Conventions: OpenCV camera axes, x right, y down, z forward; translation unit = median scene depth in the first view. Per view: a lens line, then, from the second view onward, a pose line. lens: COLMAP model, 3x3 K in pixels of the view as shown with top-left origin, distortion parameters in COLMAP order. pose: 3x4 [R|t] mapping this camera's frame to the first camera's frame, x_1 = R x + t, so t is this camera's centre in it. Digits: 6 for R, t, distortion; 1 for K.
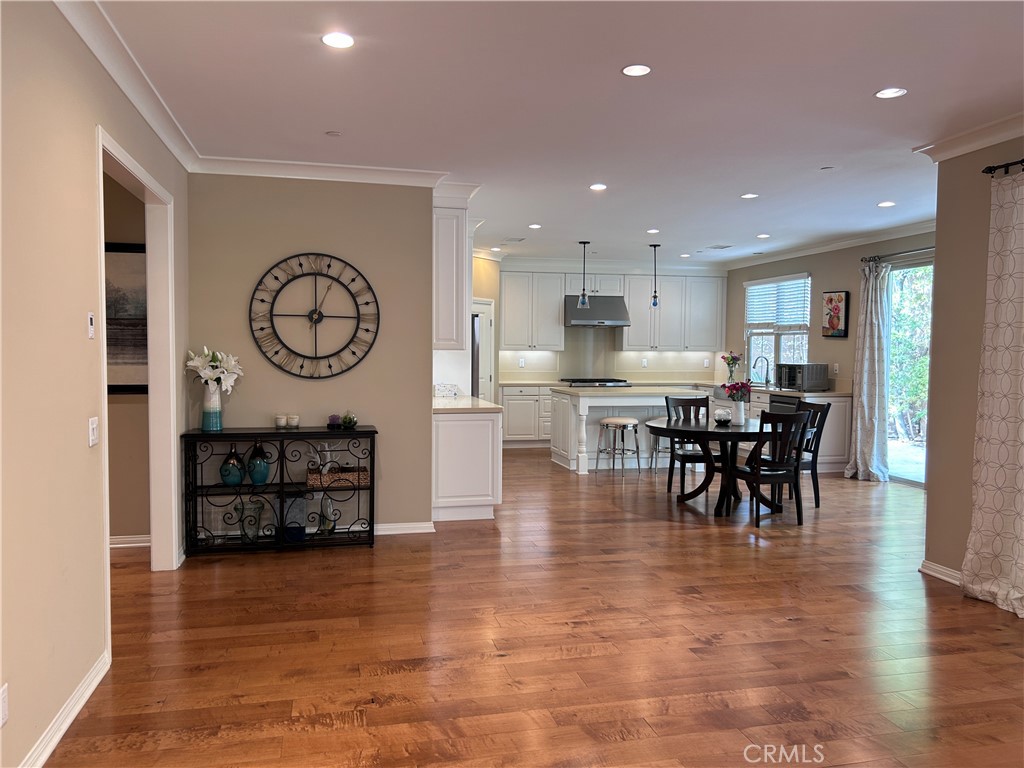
lens RADIAL K [[763.0, 0, 512.0], [0, 763.0, 384.0], [0, 0, 1]] dist [0.043593, -0.003285]
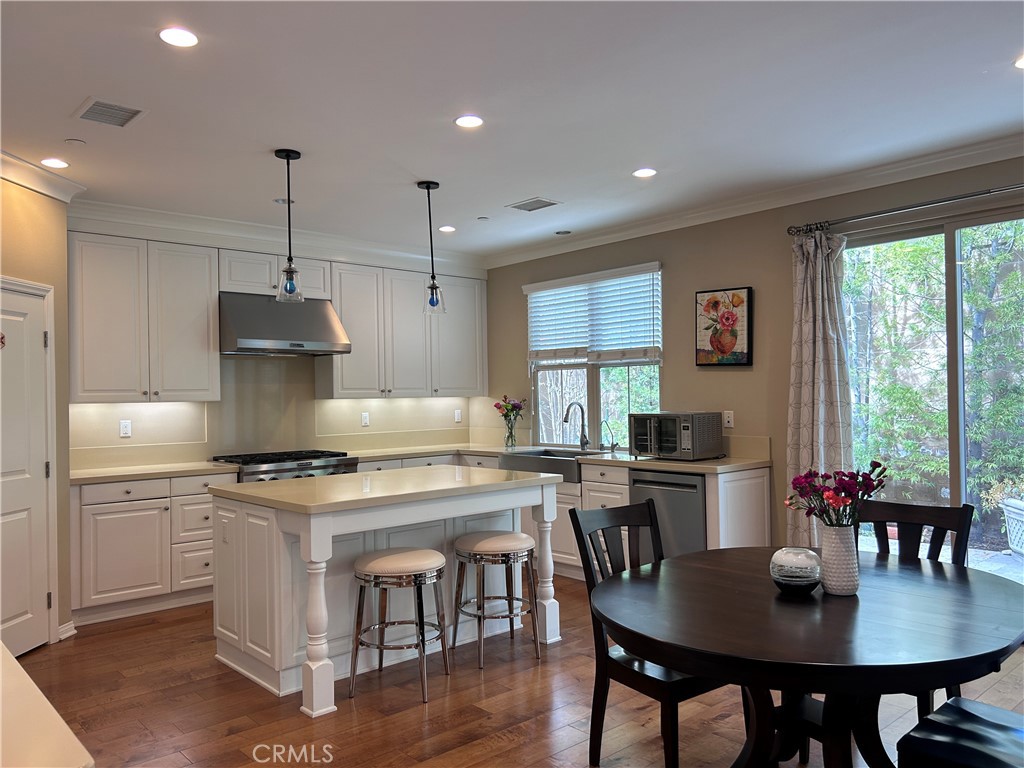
lens RADIAL K [[763.0, 0, 512.0], [0, 763.0, 384.0], [0, 0, 1]] dist [0.043593, -0.003285]
pose [[0.879922, -0.013155, 0.474936, -0.004290], [0.044442, 0.997513, -0.054708, -0.020710], [-0.473036, 0.069246, 0.878318, 0.521636]]
